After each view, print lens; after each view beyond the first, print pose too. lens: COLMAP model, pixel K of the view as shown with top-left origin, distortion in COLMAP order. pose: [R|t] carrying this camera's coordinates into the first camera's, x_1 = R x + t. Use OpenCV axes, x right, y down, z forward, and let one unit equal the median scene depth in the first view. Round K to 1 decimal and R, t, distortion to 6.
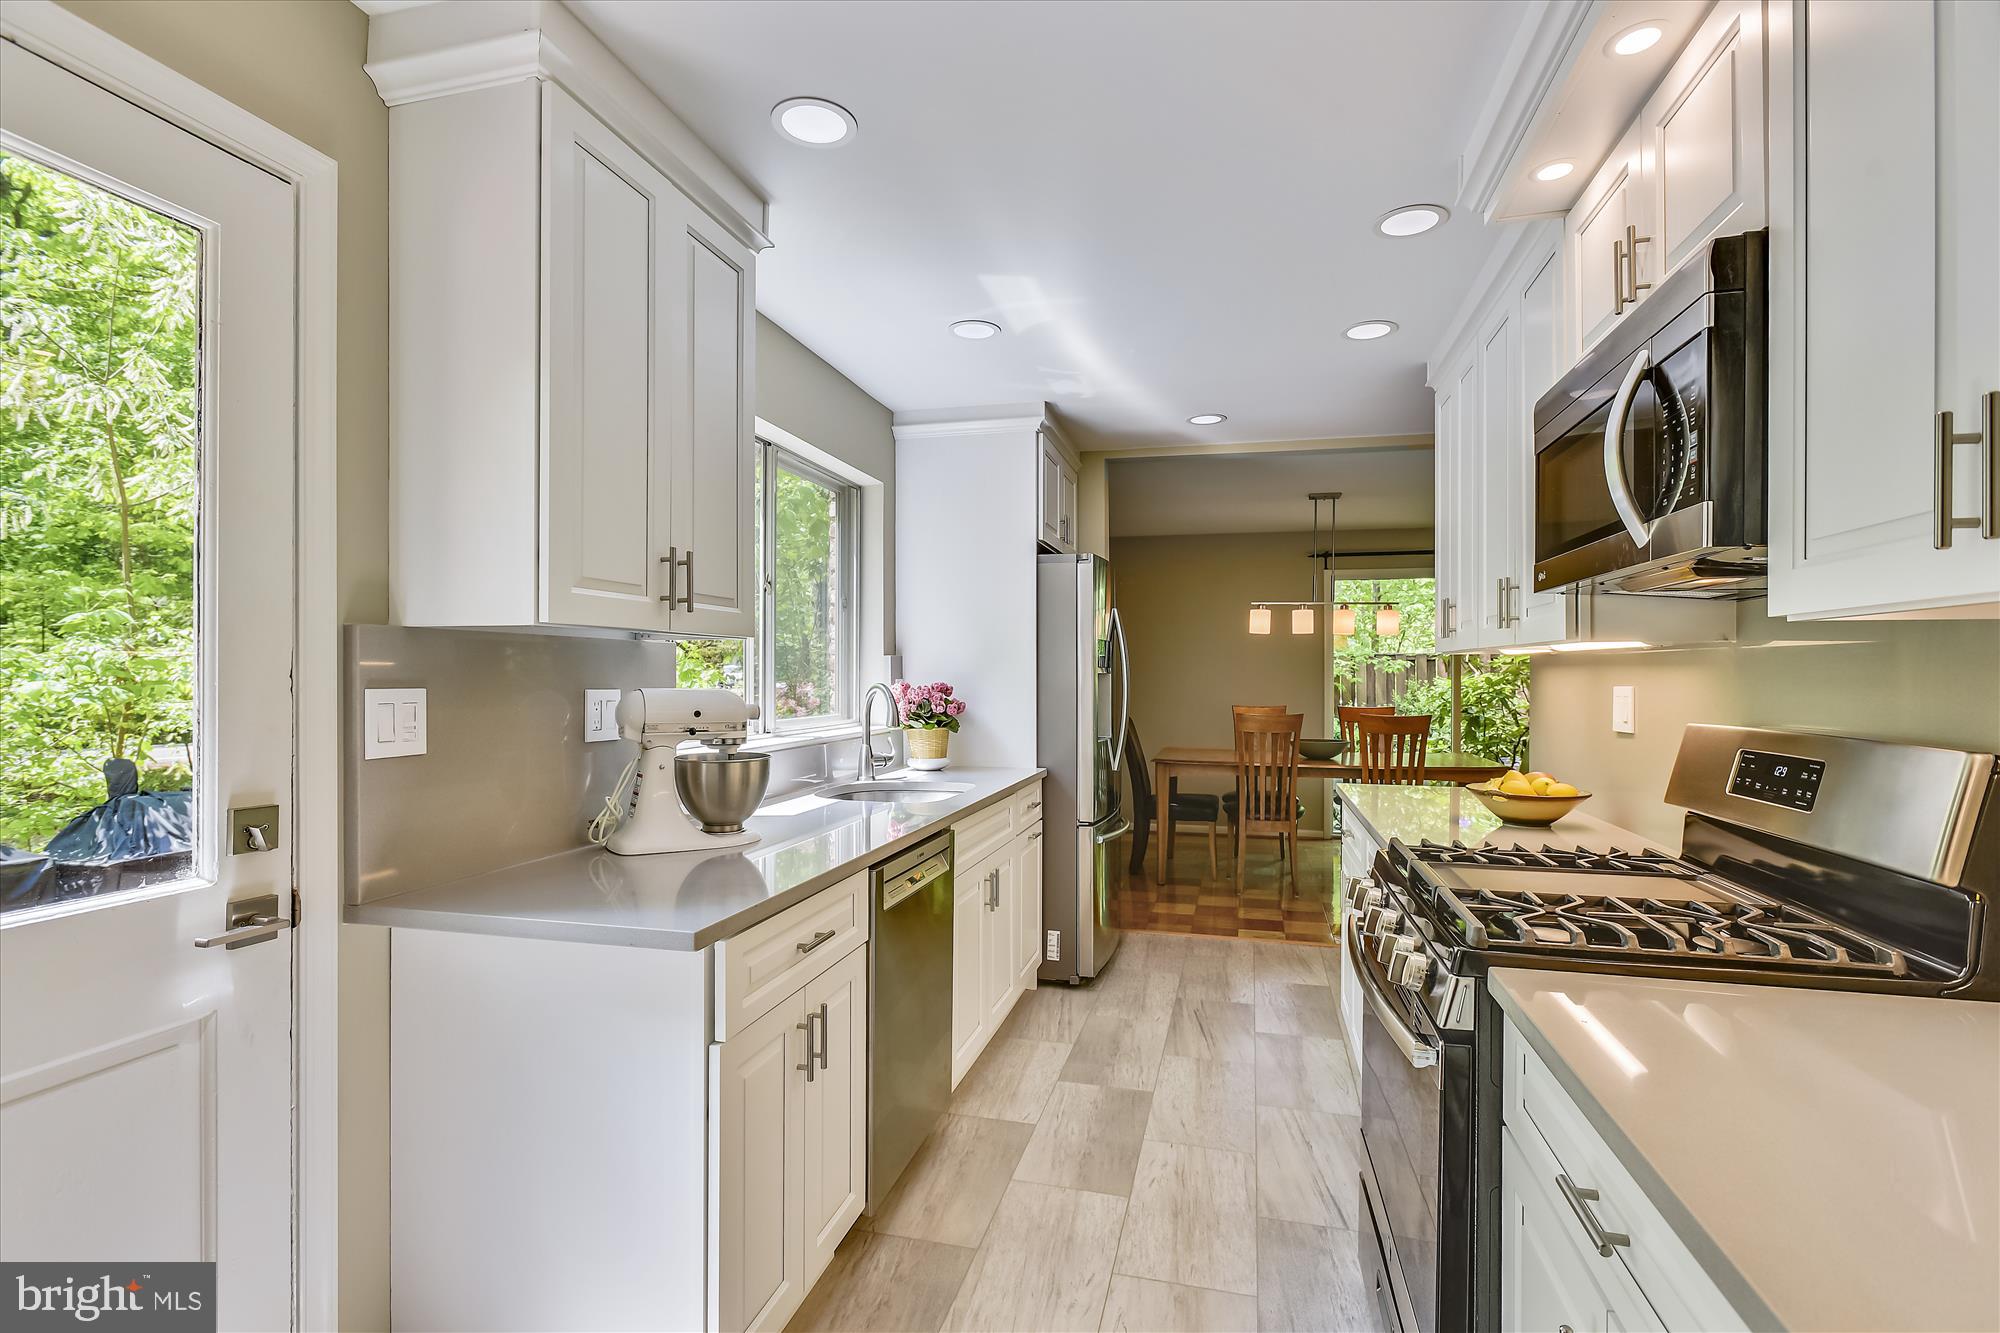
lens RADIAL K [[936.1, 0, 1007.8], [0, 936.1, 673.5], [0, 0, 1]] dist [-0.002546, -0.000089]
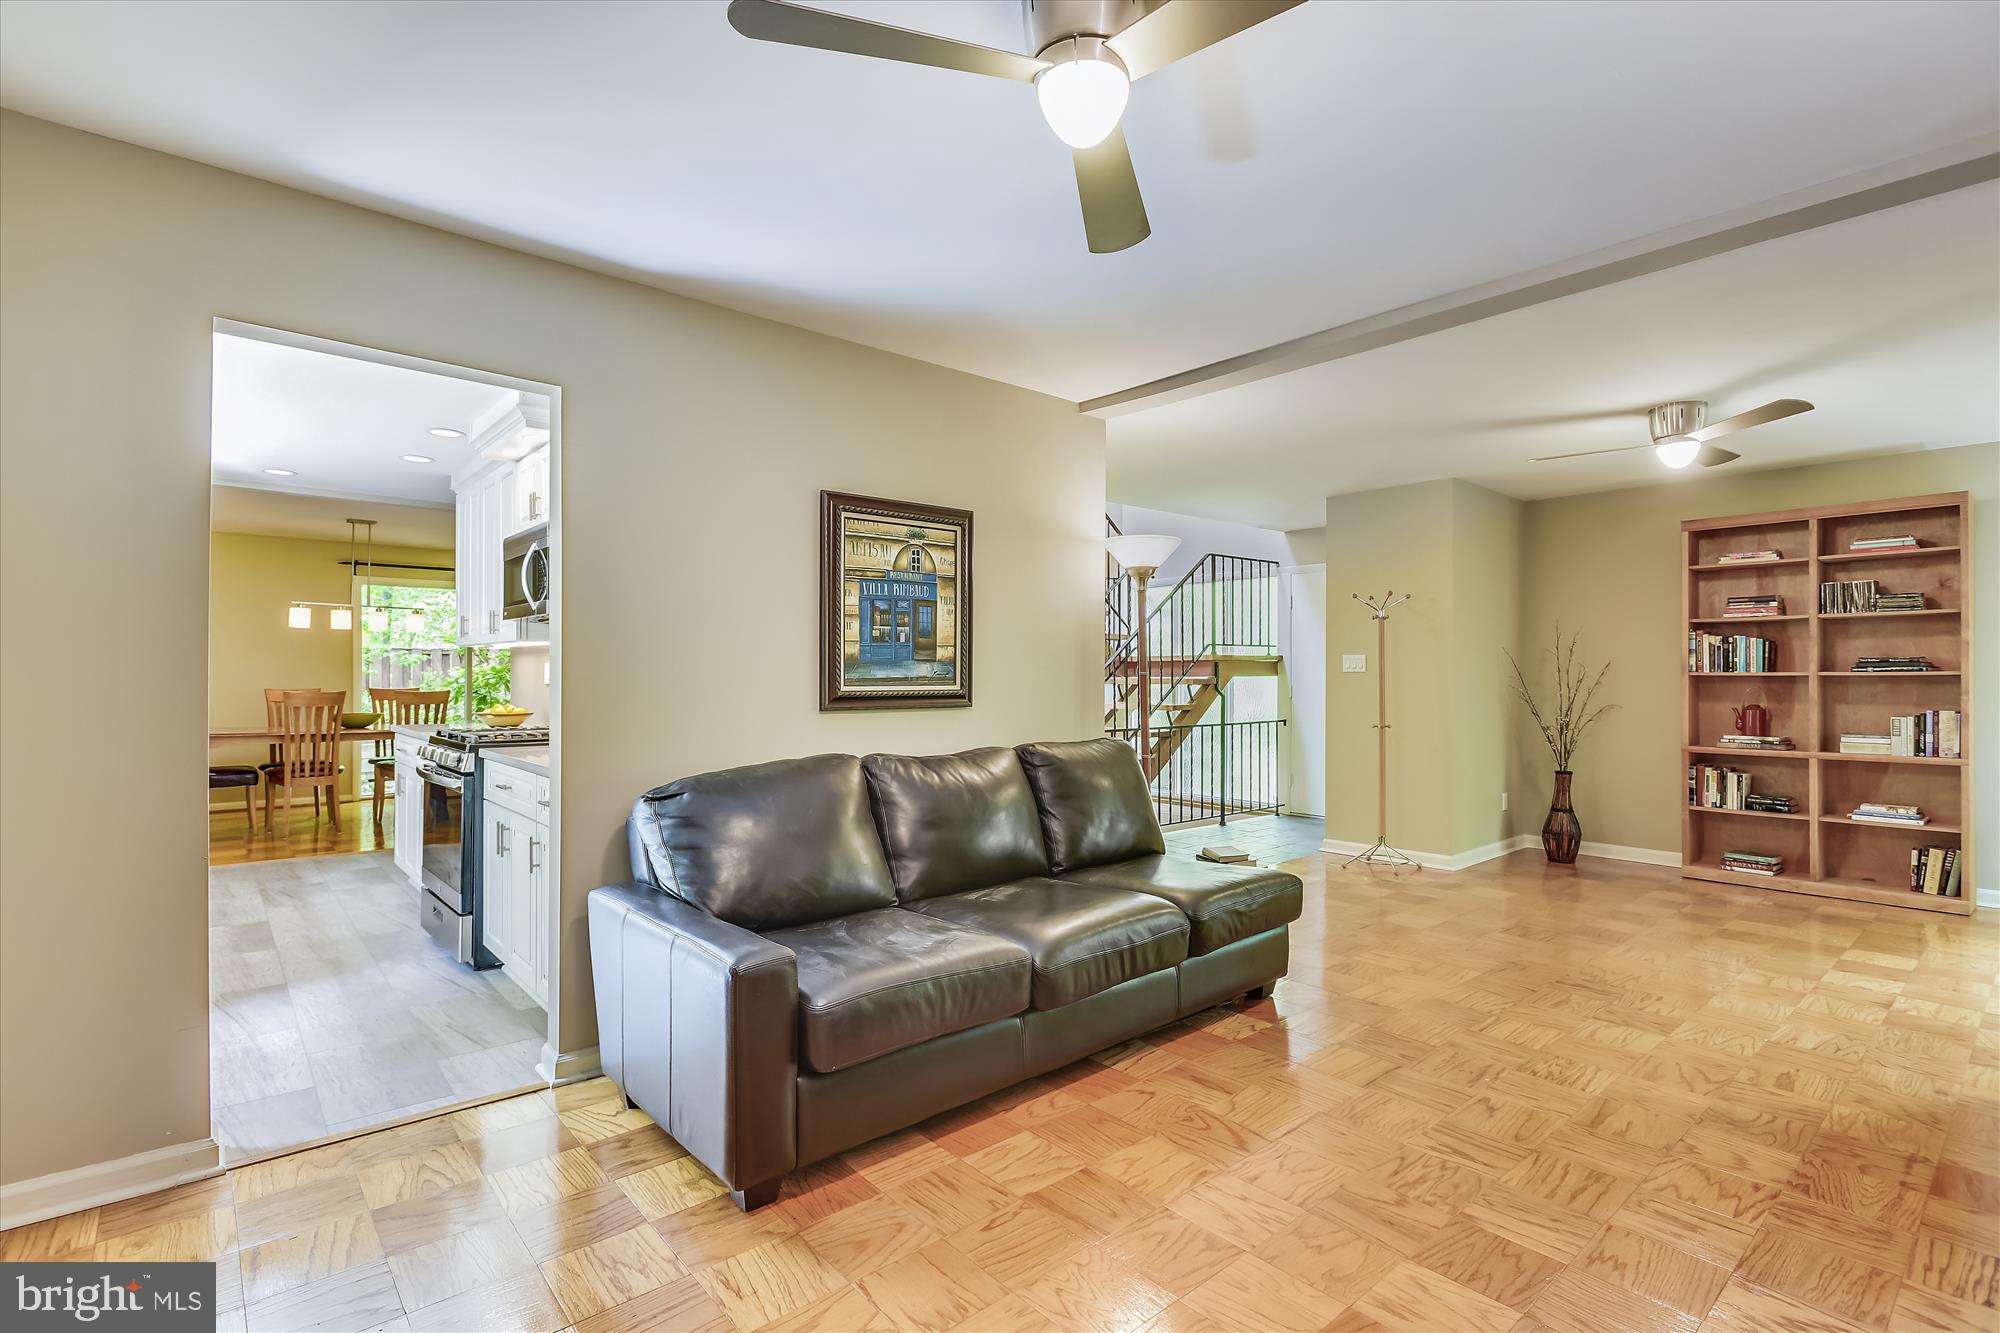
lens RADIAL K [[933.2, 0, 1003.2], [0, 933.2, 670.2], [0, 0, 1]] dist [0.001735, 0.000375]
pose [[0.568021, 0.001775, 0.823012, -0.277571], [-0.000989, 0.999998, -0.001474, 0.017772], [-0.823014, 0.000023, 0.568022, -0.580450]]
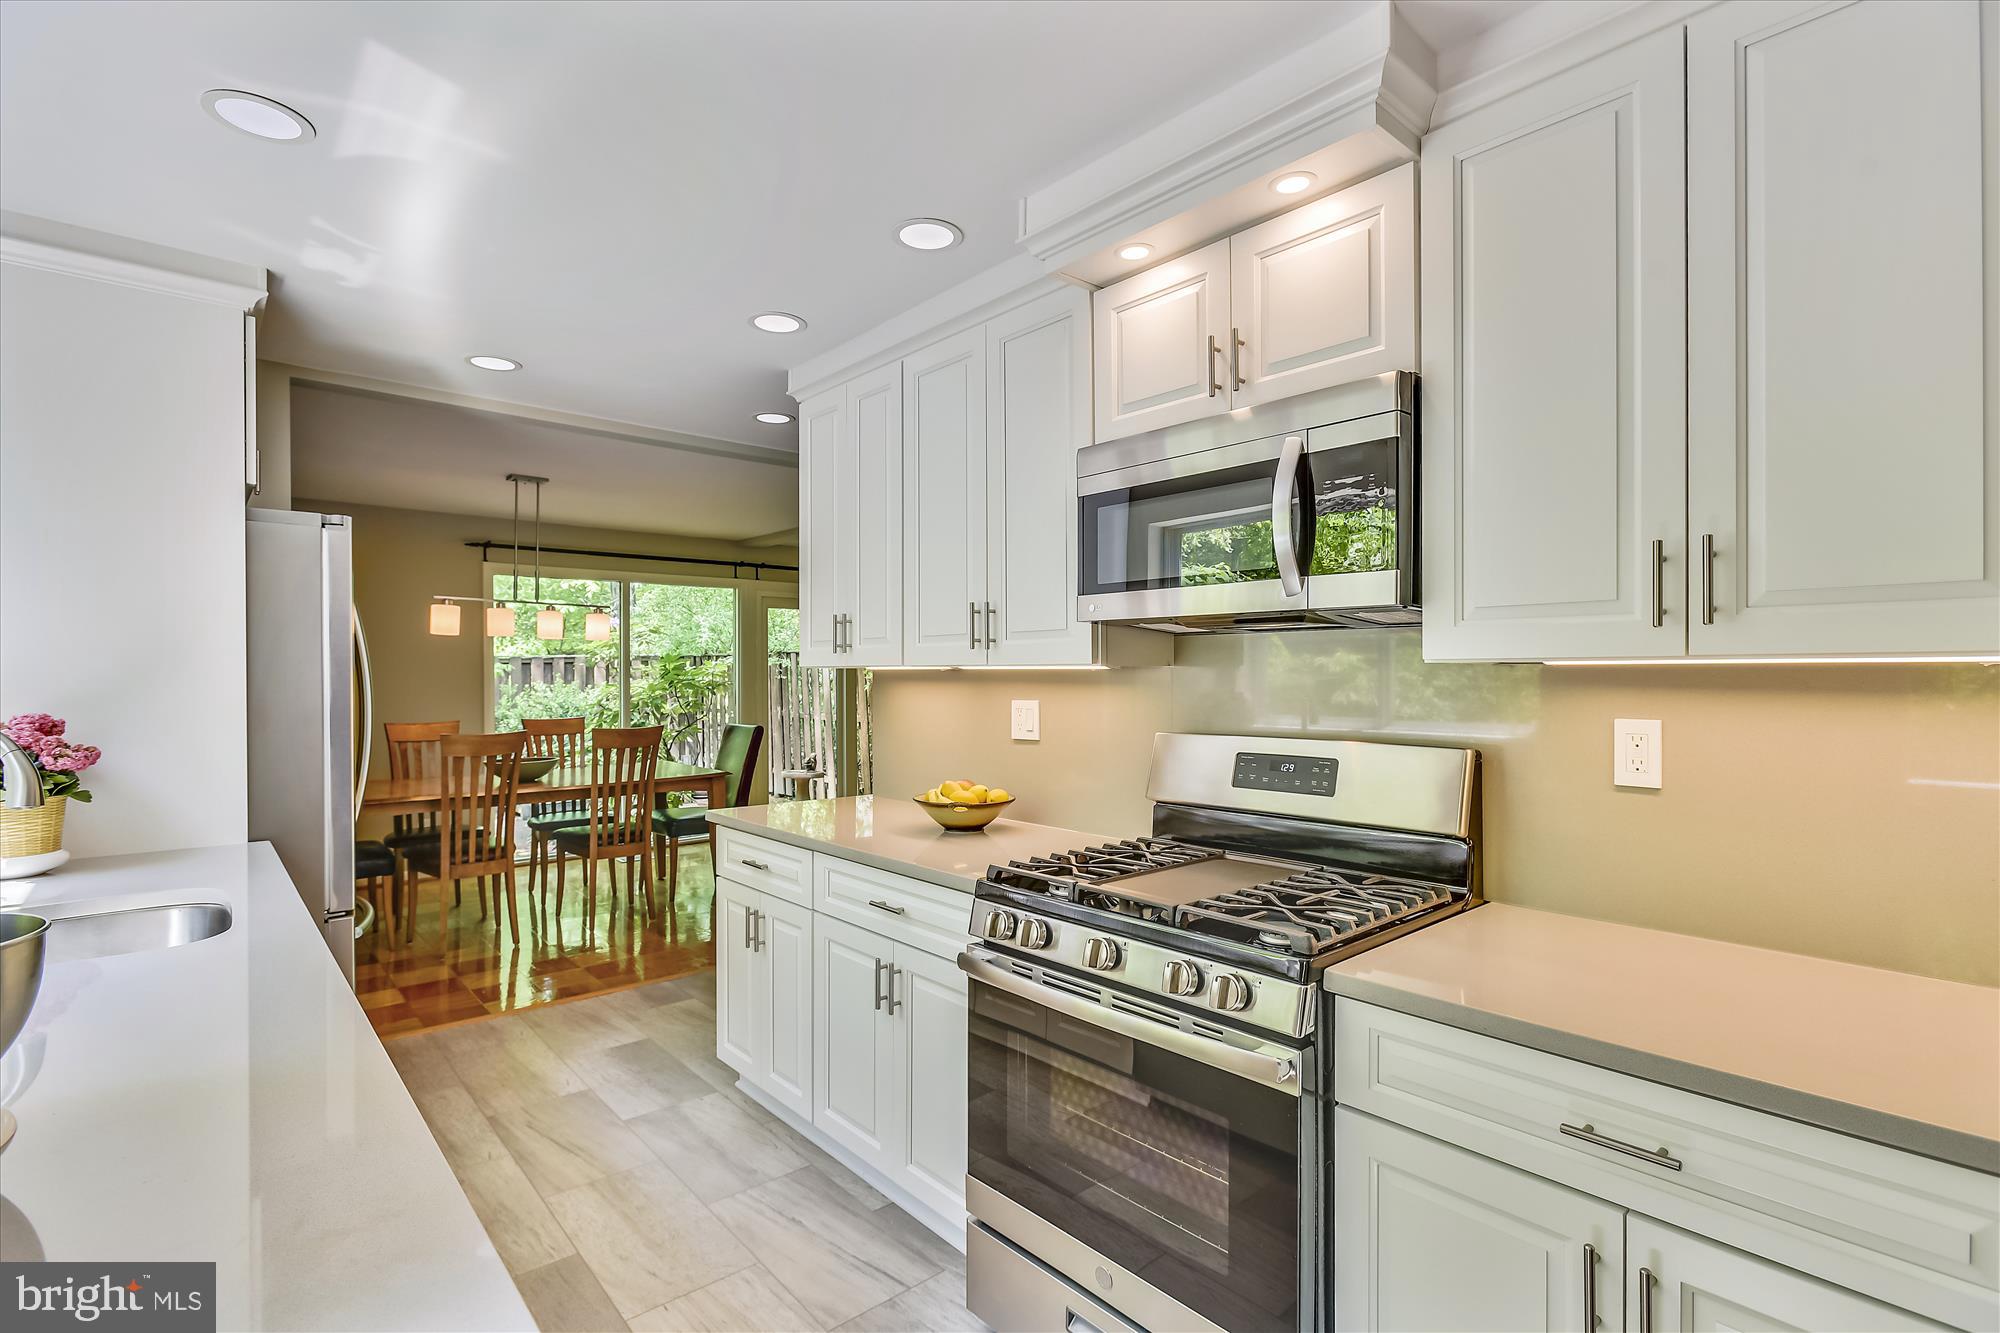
lens RADIAL K [[933.2, 0, 1003.2], [0, 933.2, 670.2], [0, 0, 1]] dist [0.001735, 0.000375]
pose [[0.563490, 0.000424, 0.826123, -0.171680], [0.002372, 0.999995, -0.002132, -0.011026], [-0.826119, 0.003161, 0.563486, 0.187732]]
